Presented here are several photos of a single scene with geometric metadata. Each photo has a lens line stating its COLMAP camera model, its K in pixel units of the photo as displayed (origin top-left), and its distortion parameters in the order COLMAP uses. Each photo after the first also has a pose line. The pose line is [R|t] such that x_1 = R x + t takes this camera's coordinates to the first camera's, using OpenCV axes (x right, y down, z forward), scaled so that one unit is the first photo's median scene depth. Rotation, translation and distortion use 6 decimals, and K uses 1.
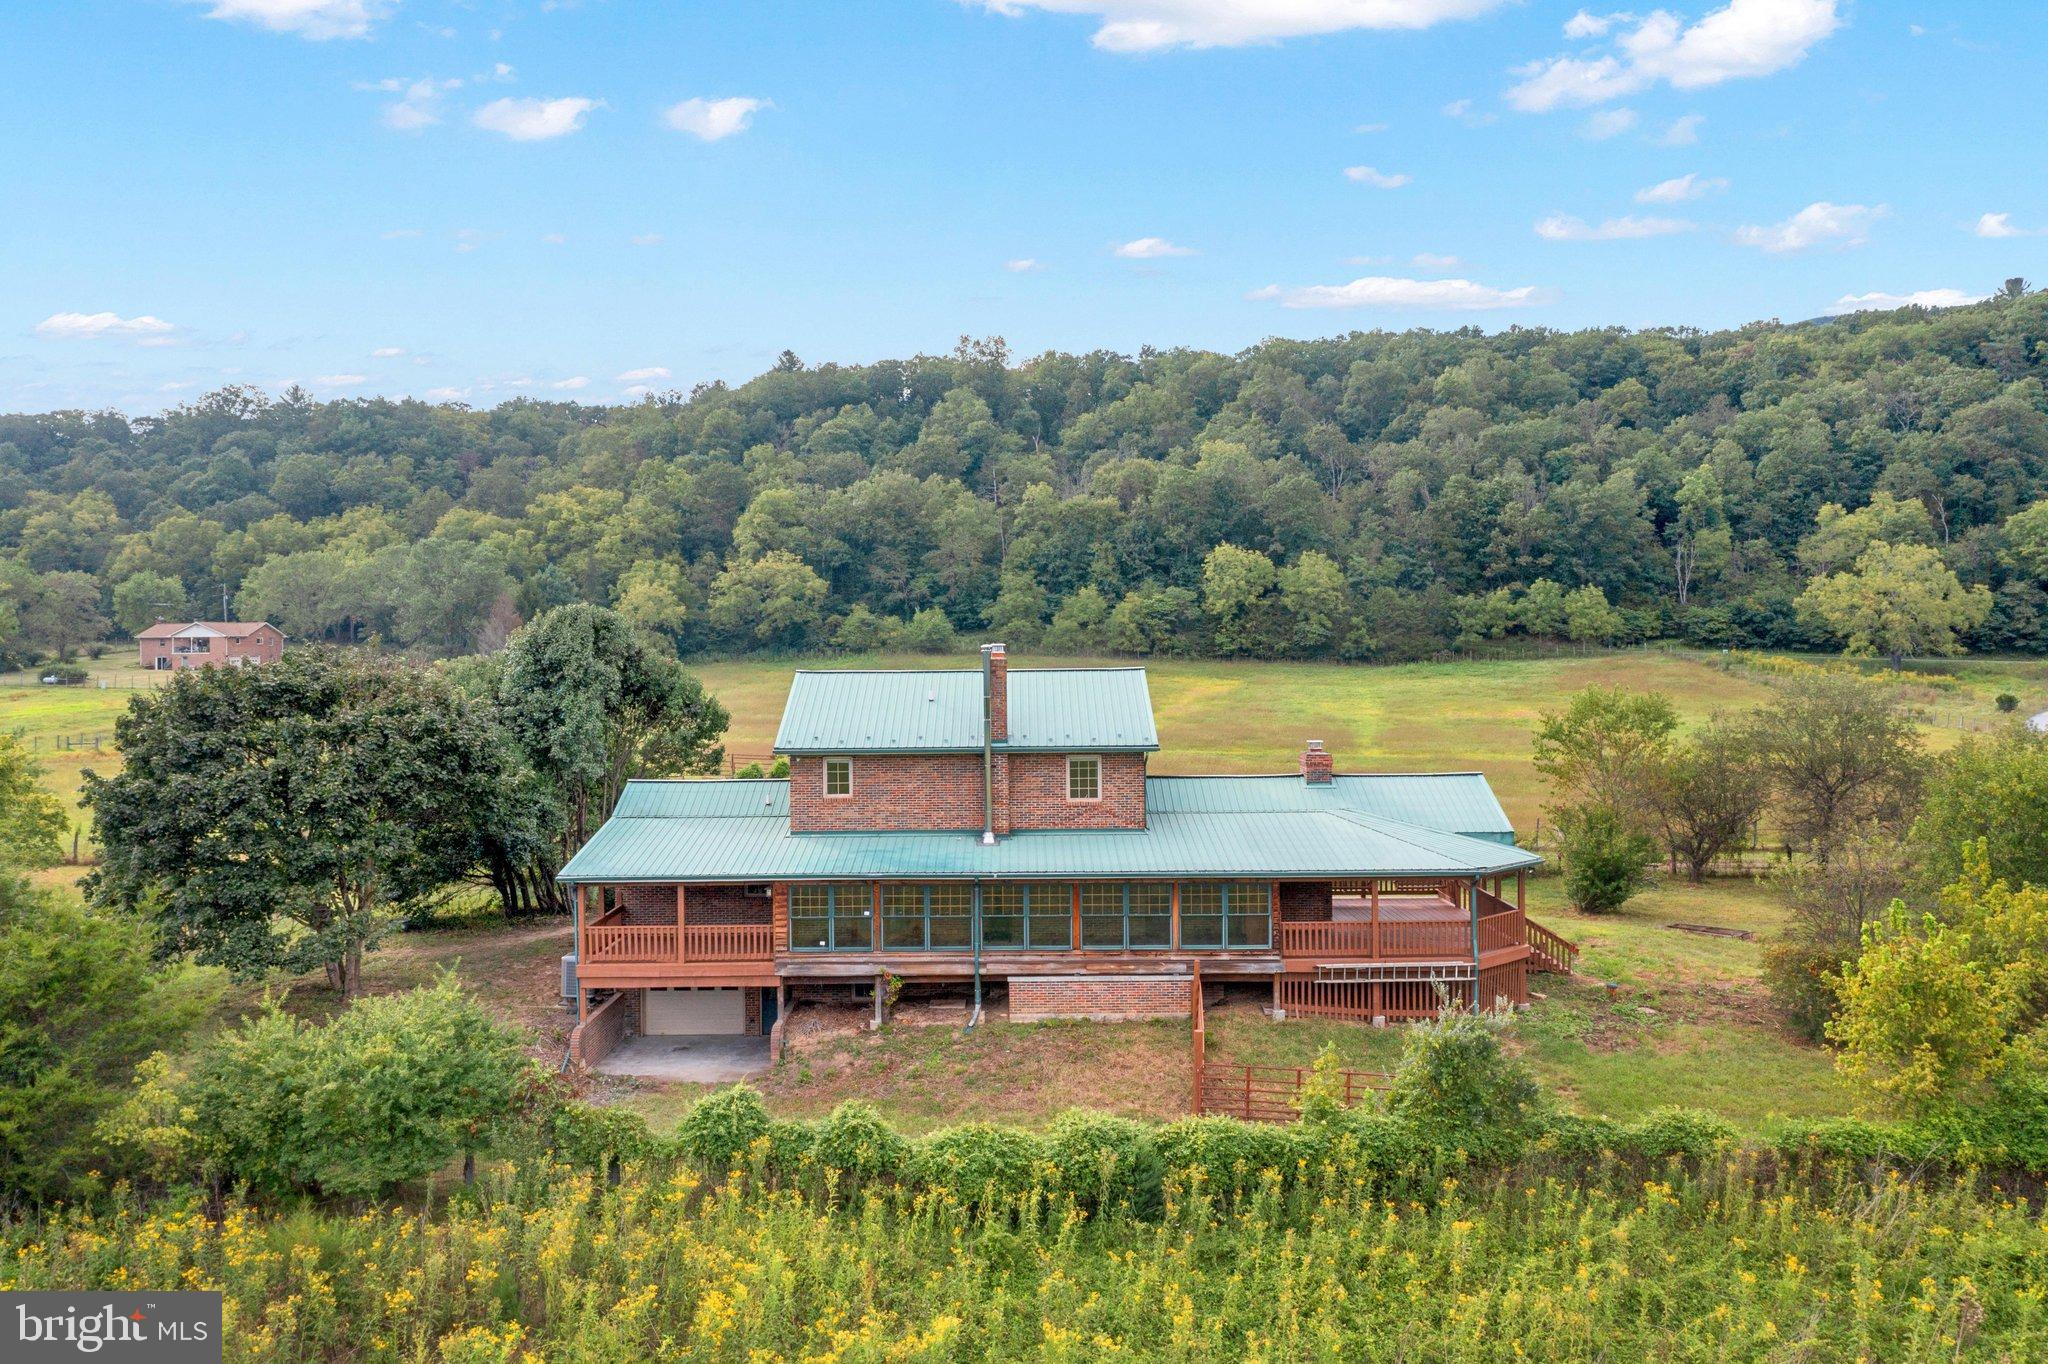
lens RADIAL K [[1649.1, 0, 1024.0], [0, 1649.1, 682.0], [0, 0, 1]] dist [0.002245, -0.004466]
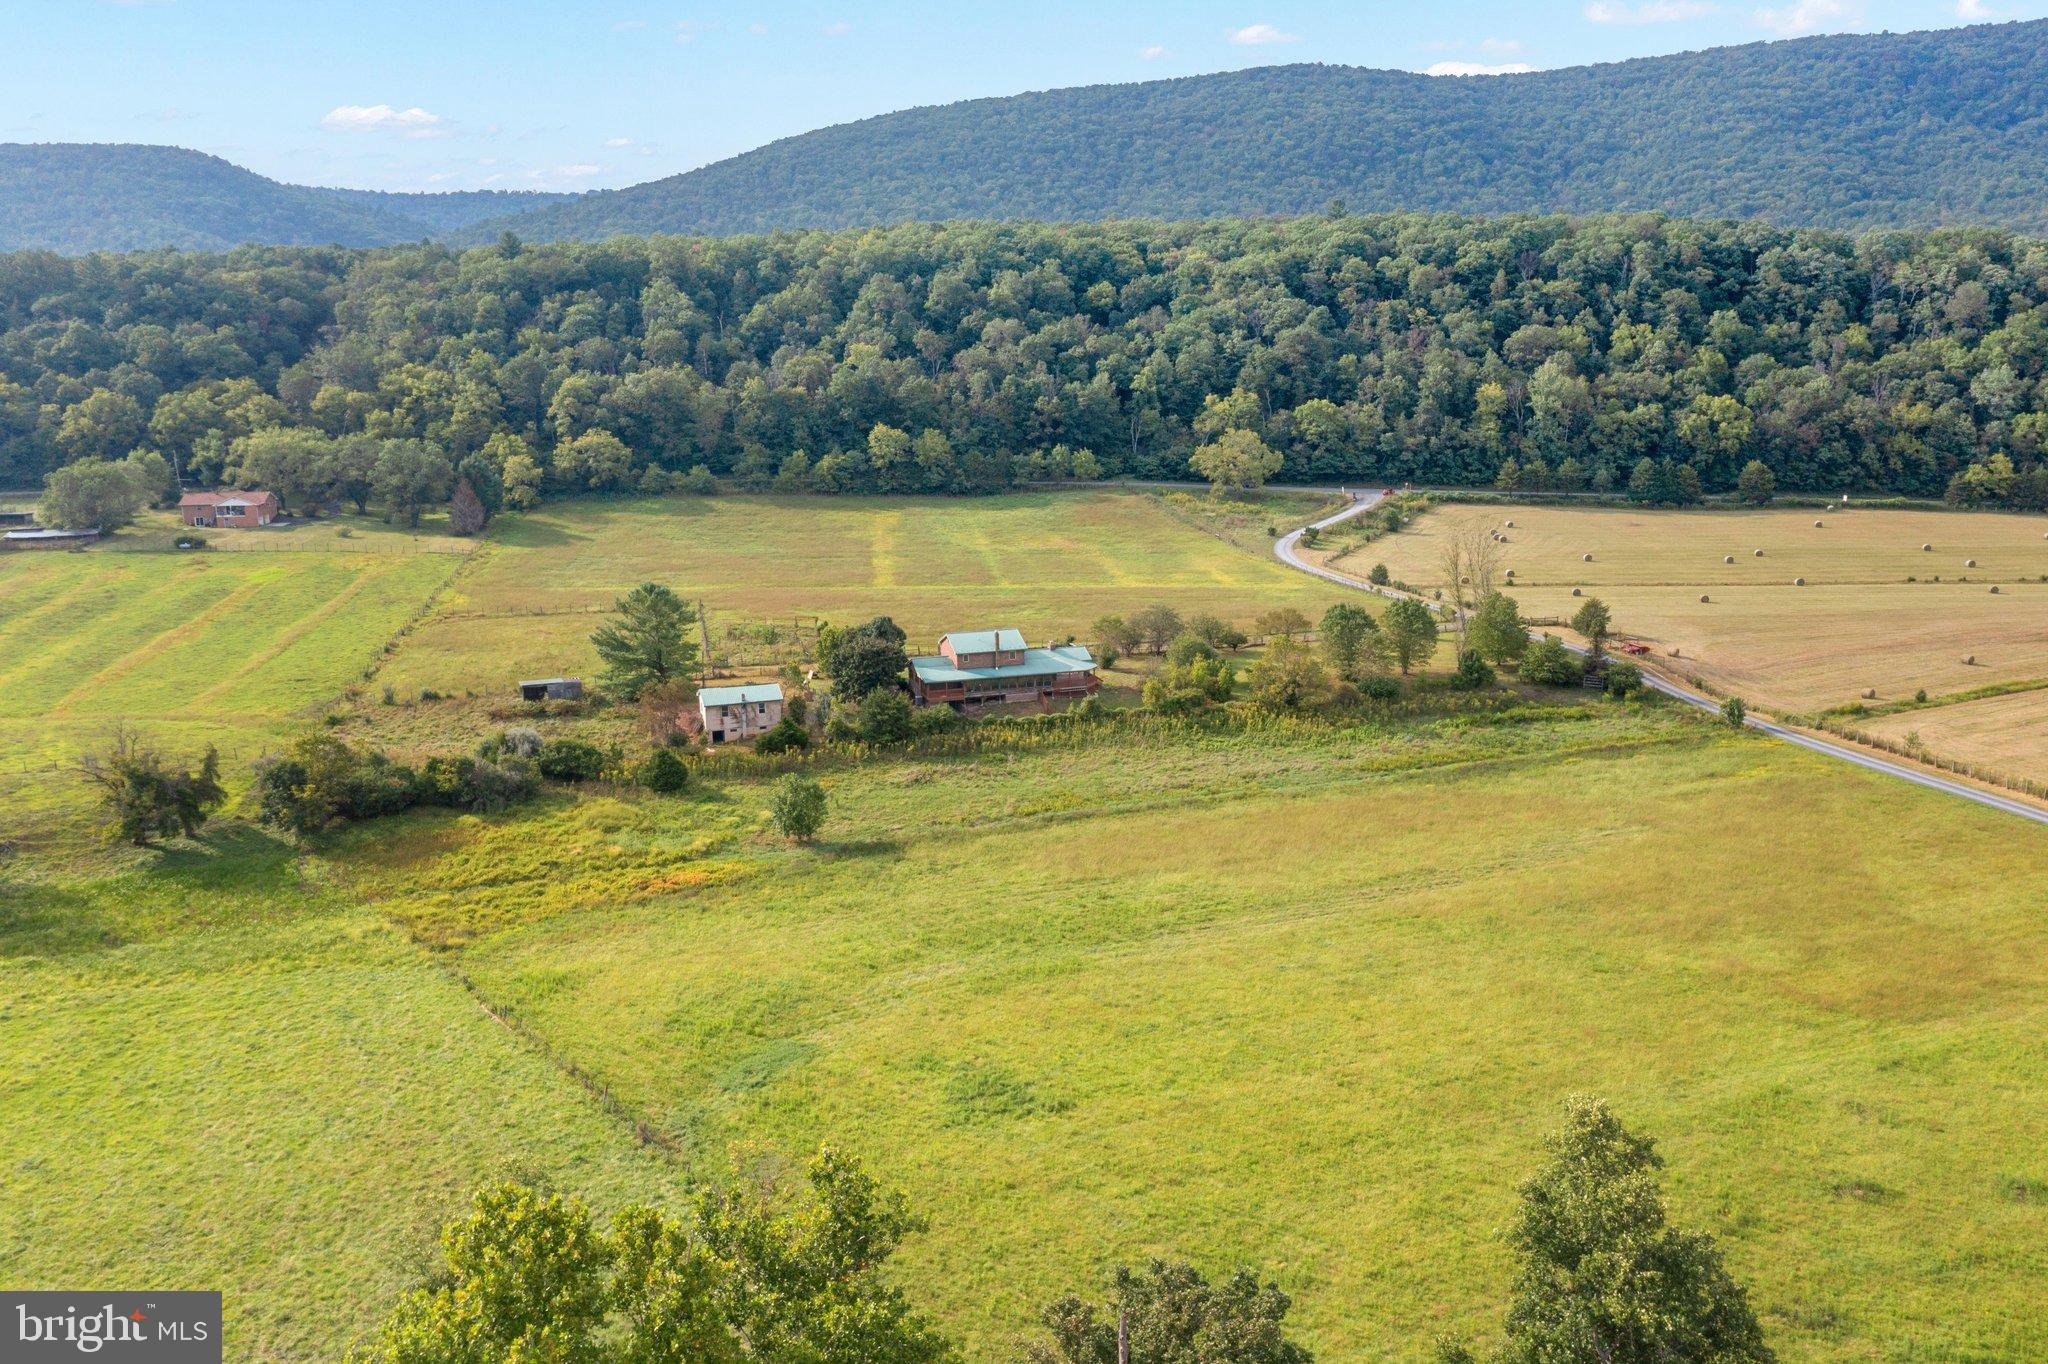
lens RADIAL K [[1649.1, 0, 1024.0], [0, 1649.1, 682.0], [0, 0, 1]] dist [0.002245, -0.004466]
pose [[0.953113, -0.067378, 0.295018, -0.248288], [0.010141, 0.981462, 0.191390, -0.144296], [-0.302445, -0.179424, 0.936127, -0.655065]]
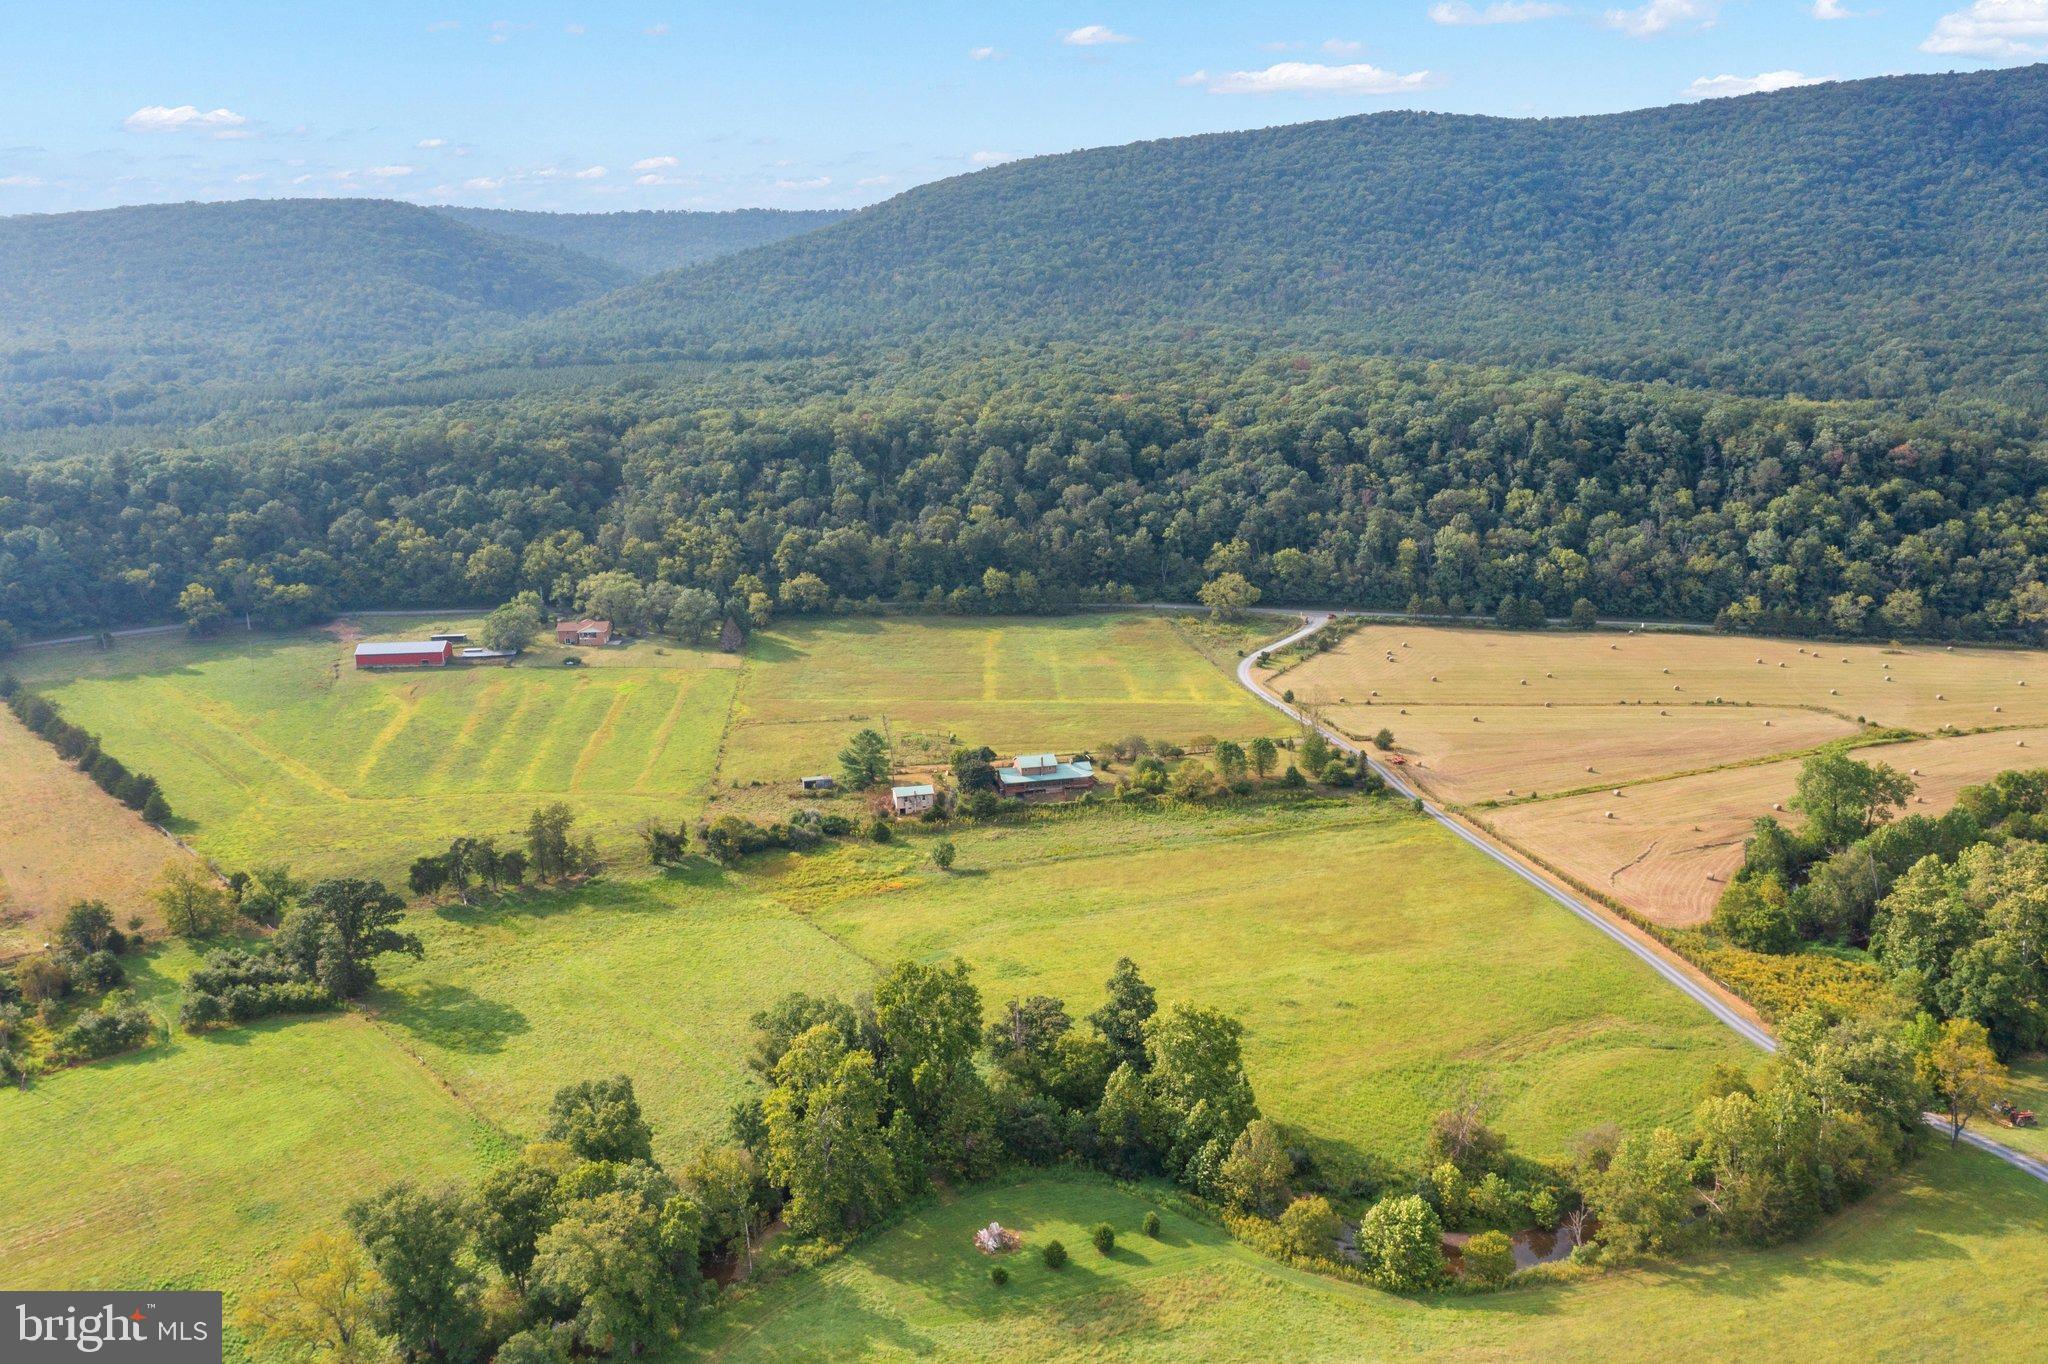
lens RADIAL K [[1649.1, 0, 1024.0], [0, 1649.1, 682.0], [0, 0, 1]] dist [0.002245, -0.004466]
pose [[0.973196, -0.061266, 0.221667, -0.395192], [0.013594, 0.977502, 0.210486, -0.439194], [-0.229576, -0.201830, 0.952134, -1.436978]]
